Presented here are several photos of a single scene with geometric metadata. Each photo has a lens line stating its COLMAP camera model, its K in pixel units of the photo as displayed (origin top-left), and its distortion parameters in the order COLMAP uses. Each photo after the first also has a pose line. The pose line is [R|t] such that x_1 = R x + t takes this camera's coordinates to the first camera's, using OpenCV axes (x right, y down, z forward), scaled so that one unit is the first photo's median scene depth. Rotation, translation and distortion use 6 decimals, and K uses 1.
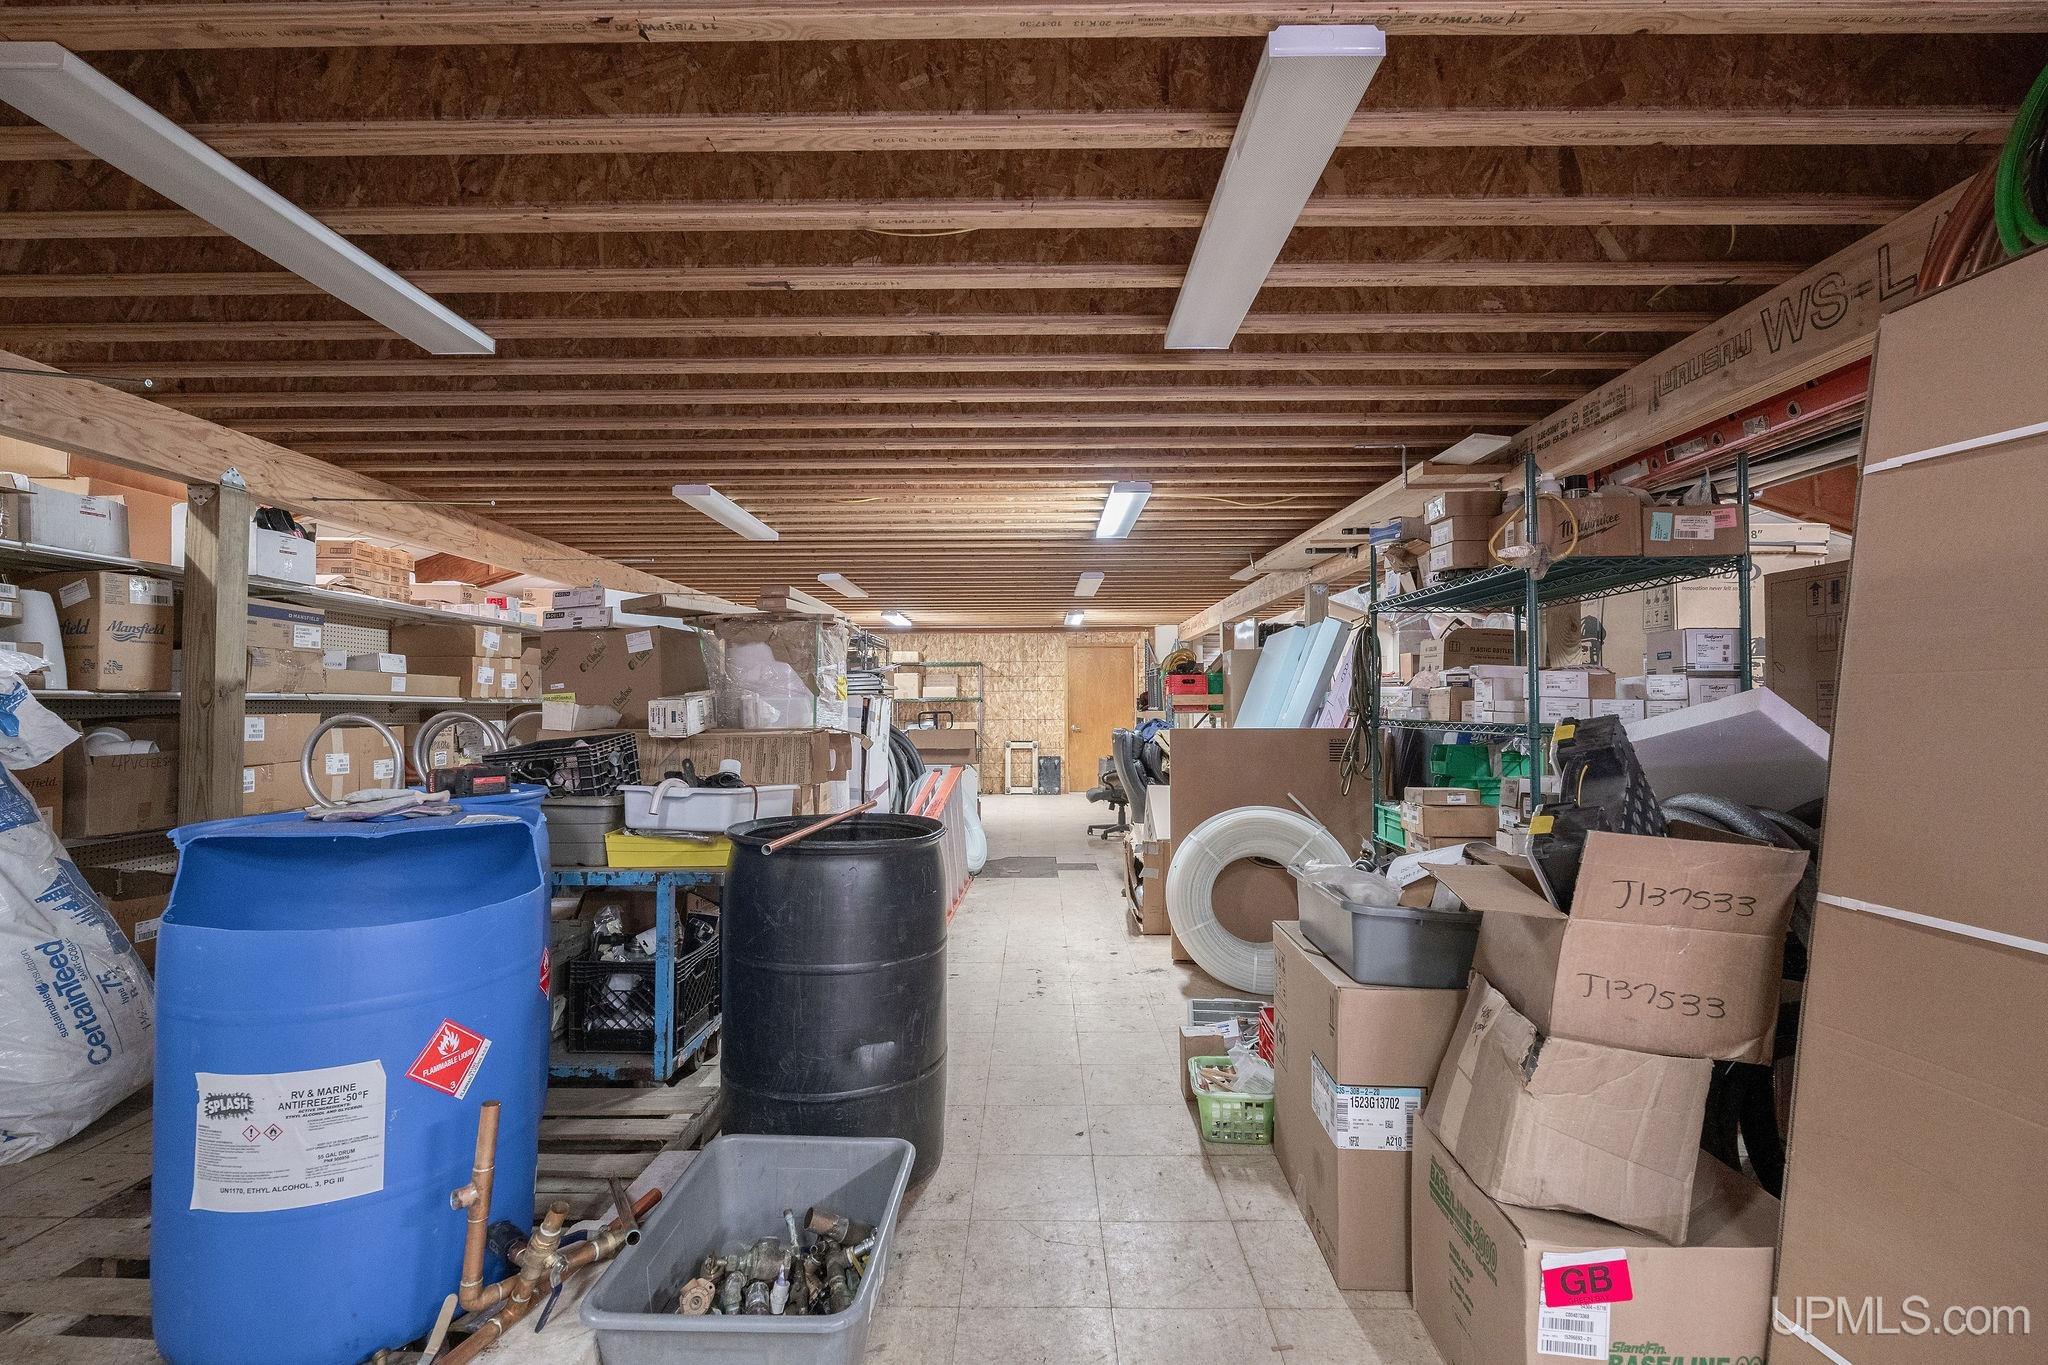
lens RADIAL K [[917.9, 0, 1024.0], [0, 917.9, 682.5], [0, 0, 1]] dist [-0.002331, 0.000113]
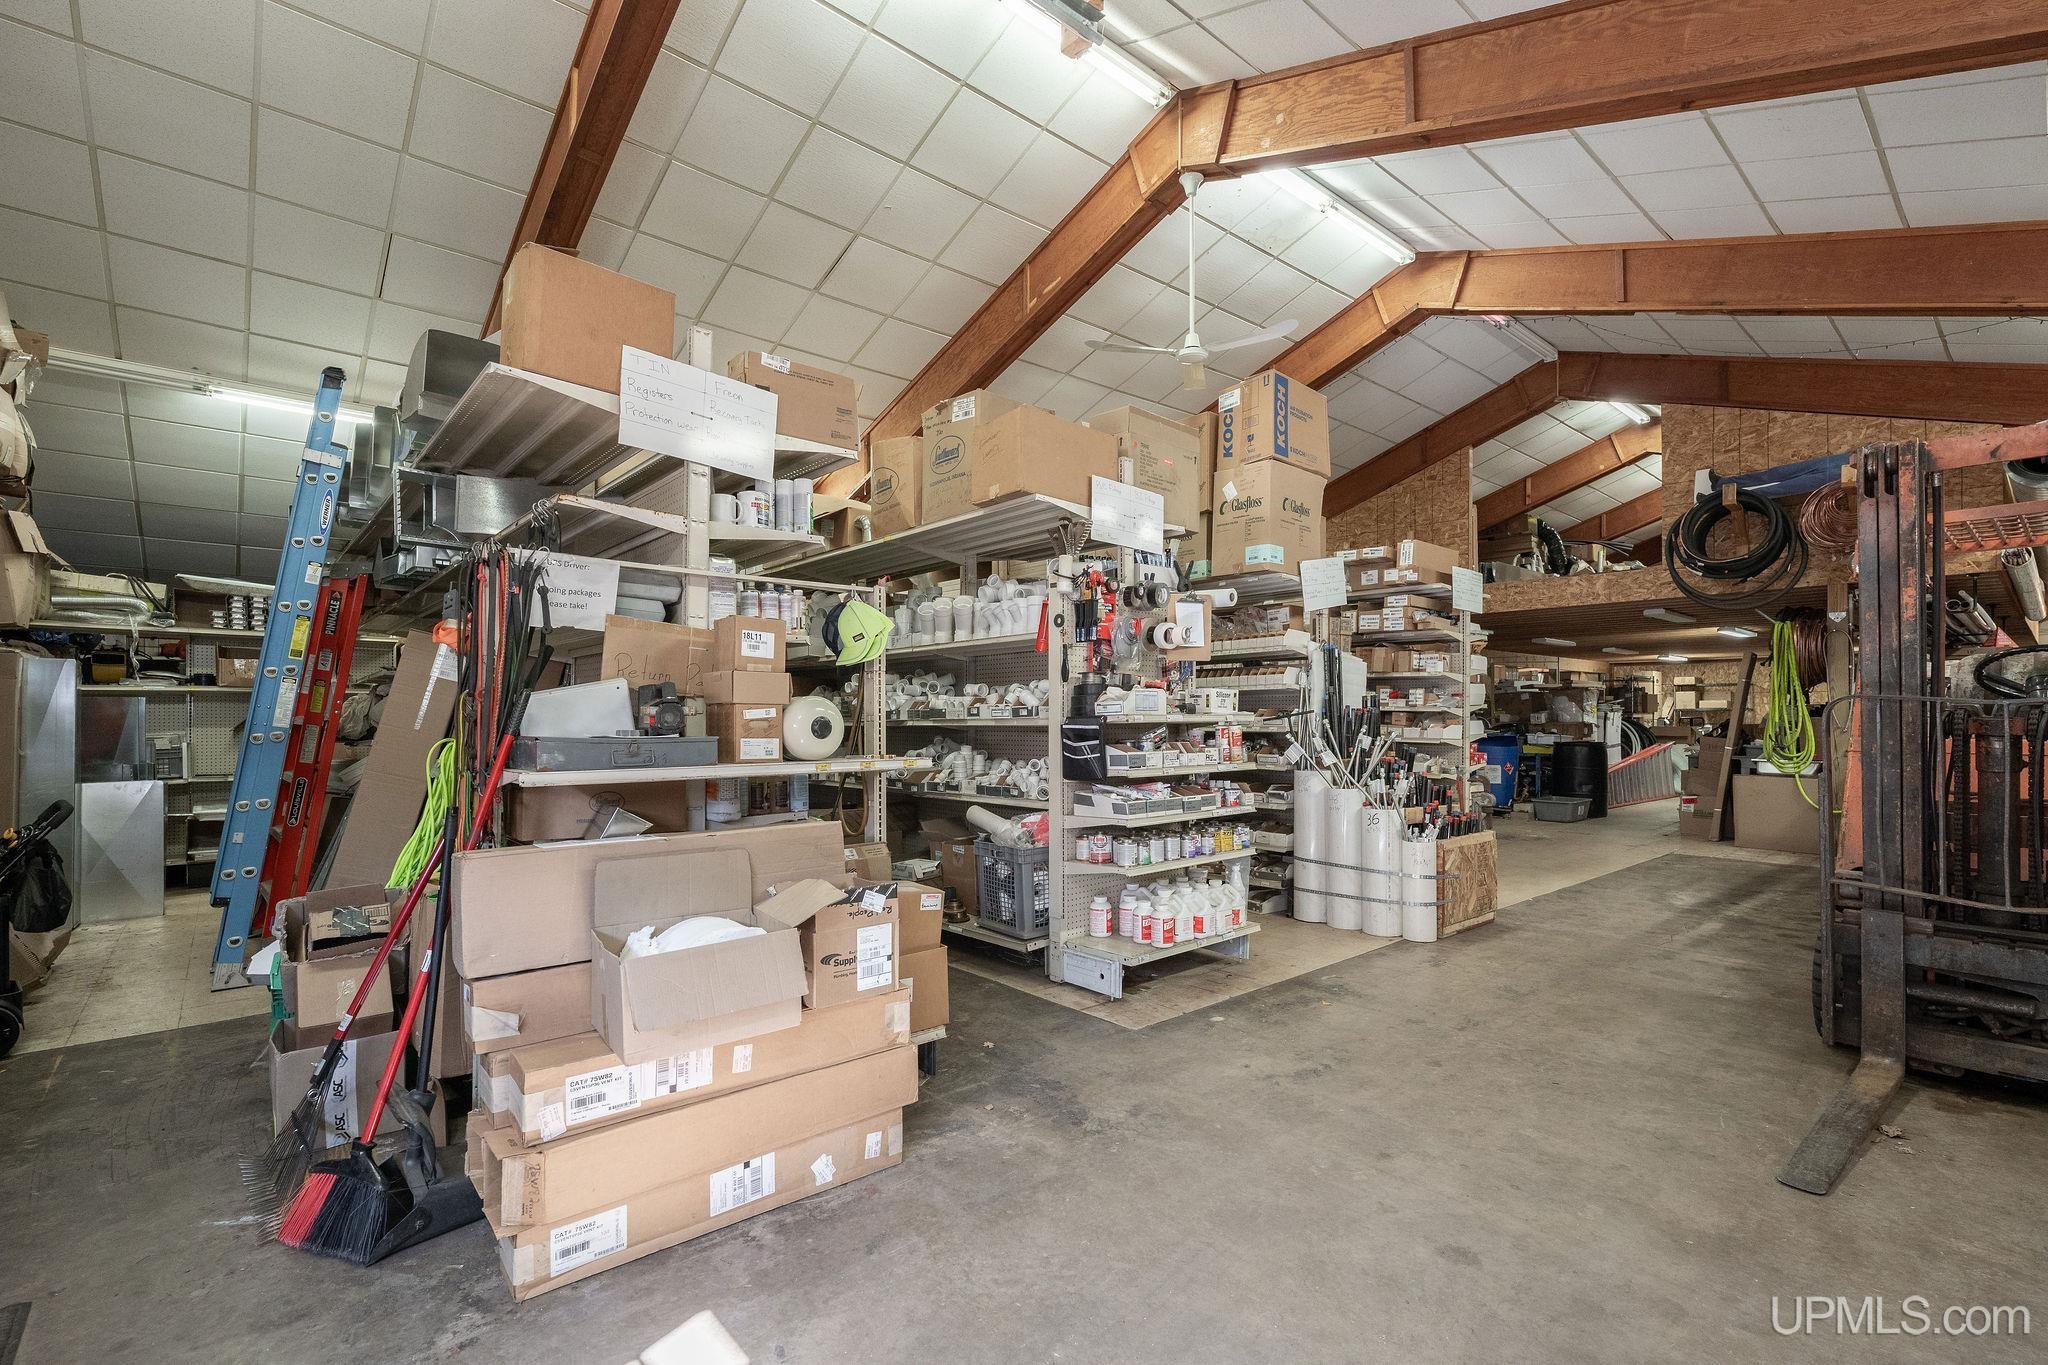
lens RADIAL K [[917.9, 0, 1024.0], [0, 917.9, 682.5], [0, 0, 1]] dist [-0.002331, 0.000113]
pose [[0.669363, -0.018699, -0.742700, 0.935883], [0.015783, 0.999816, -0.010949, -0.093249], [0.742768, -0.004393, 0.669534, -2.869106]]
